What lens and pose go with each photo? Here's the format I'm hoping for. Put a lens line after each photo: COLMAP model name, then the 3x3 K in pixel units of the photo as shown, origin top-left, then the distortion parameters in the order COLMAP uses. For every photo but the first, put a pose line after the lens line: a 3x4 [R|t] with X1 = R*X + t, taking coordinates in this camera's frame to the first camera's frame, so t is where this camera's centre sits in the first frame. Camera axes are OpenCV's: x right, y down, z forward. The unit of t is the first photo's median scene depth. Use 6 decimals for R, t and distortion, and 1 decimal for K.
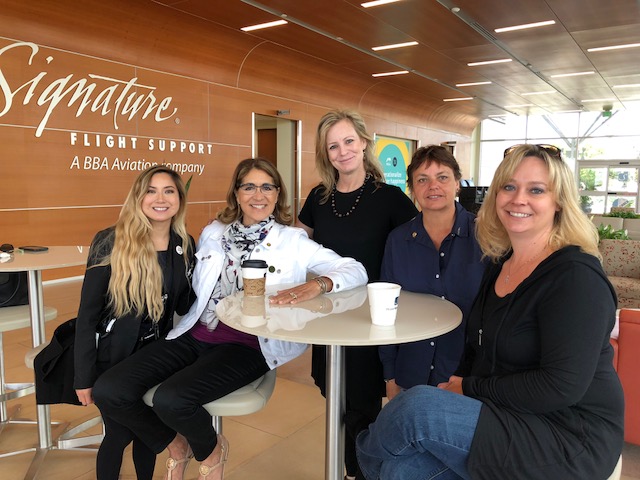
lens RADIAL K [[512.9, 0, 309.3], [0, 512.9, 221.5], [0, 0, 1]] dist [0.001508, -0.000043]
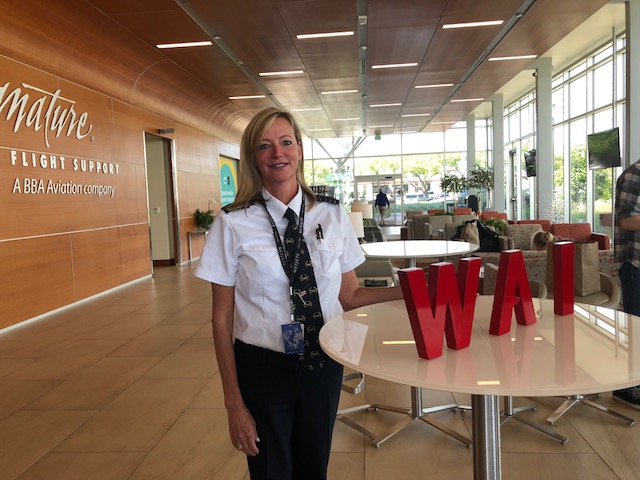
lens RADIAL K [[512.9, 0, 319.8], [0, 512.9, 238.8], [0, 0, 1]] dist [0.001508, -0.000043]
pose [[0.861279, -0.087053, 0.500621, -0.413646], [0.092546, 0.995611, 0.013909, 0.006620], [-0.499634, 0.034351, 0.865555, 0.013103]]
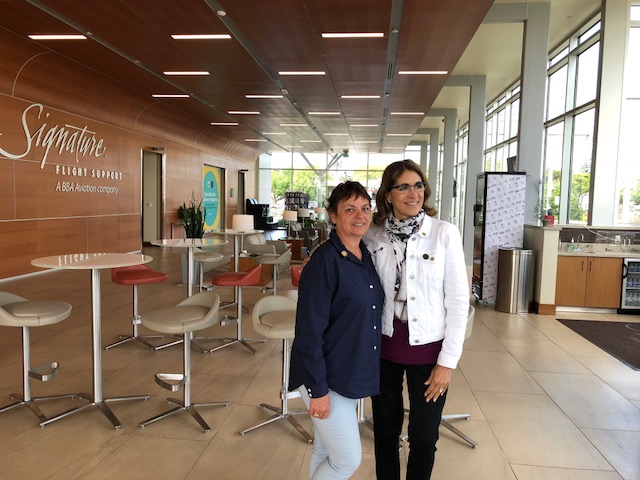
lens RADIAL K [[512.9, 0, 319.4], [0, 512.9, 240.3], [0, 0, 1]] dist [0.001508, -0.000043]
pose [[0.870192, -0.028903, 0.491864, -0.479389], [0.027154, 0.999574, 0.010697, 0.035026], [-0.491963, 0.004048, 0.870606, -0.532656]]
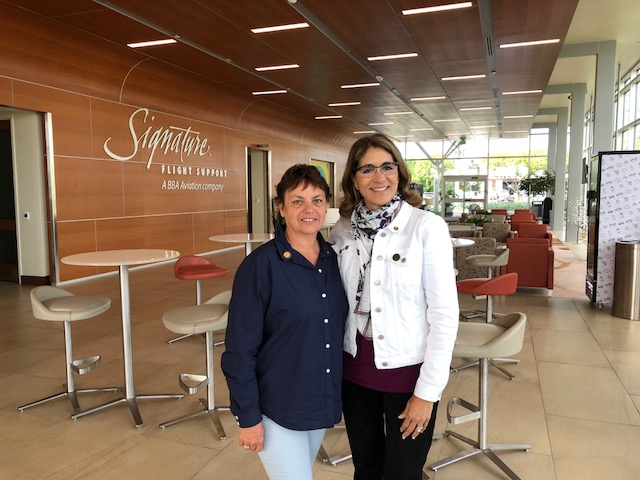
lens RADIAL K [[512.9, 0, 316.1], [0, 512.9, 239.3], [0, 0, 1]] dist [0.001508, -0.000043]
pose [[0.965015, -0.039045, 0.259272, -0.381683], [0.036613, 0.999229, 0.014204, 0.036311], [-0.259626, -0.004214, 0.965700, -0.521696]]
